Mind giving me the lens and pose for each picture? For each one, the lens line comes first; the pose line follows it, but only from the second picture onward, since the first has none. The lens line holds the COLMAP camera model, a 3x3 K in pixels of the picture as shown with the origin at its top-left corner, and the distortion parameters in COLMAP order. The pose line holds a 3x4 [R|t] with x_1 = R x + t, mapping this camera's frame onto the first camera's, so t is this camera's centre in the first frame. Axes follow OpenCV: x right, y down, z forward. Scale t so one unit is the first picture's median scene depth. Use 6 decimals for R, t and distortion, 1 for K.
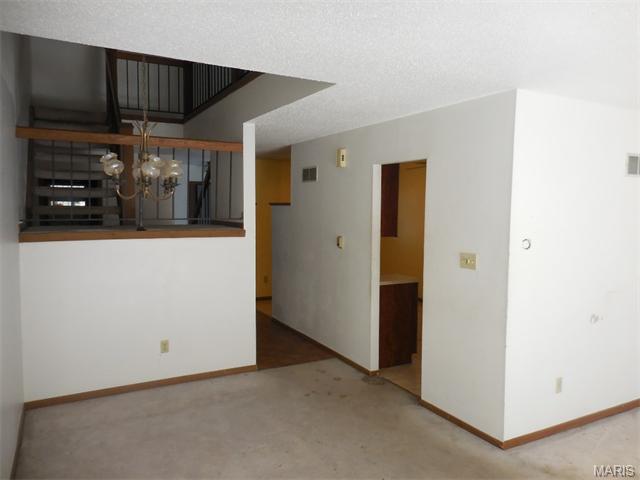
lens RADIAL K [[477.9, 0, 320.2], [0, 477.9, 238.6], [0, 0, 1]] dist [-0.003566, 0.010983]
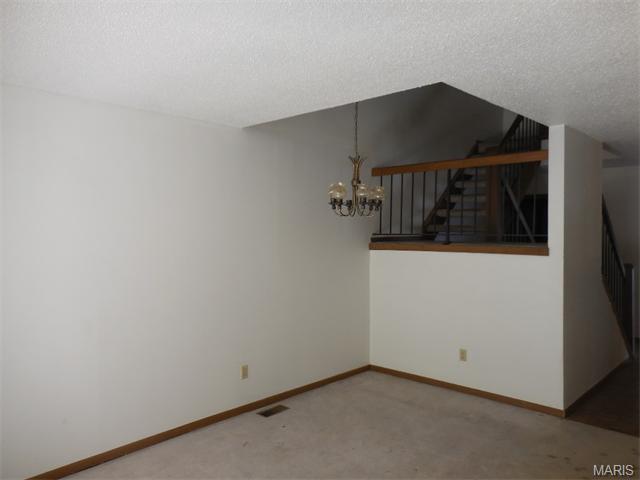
lens RADIAL K [[477.9, 0, 316.3], [0, 477.9, 240.9], [0, 0, 1]] dist [-0.003566, 0.010983]
pose [[0.297461, 0.011760, -0.954661, 0.692386], [-0.057301, 0.998342, -0.005557, -0.002227], [0.953013, 0.056356, 0.297642, 0.425903]]
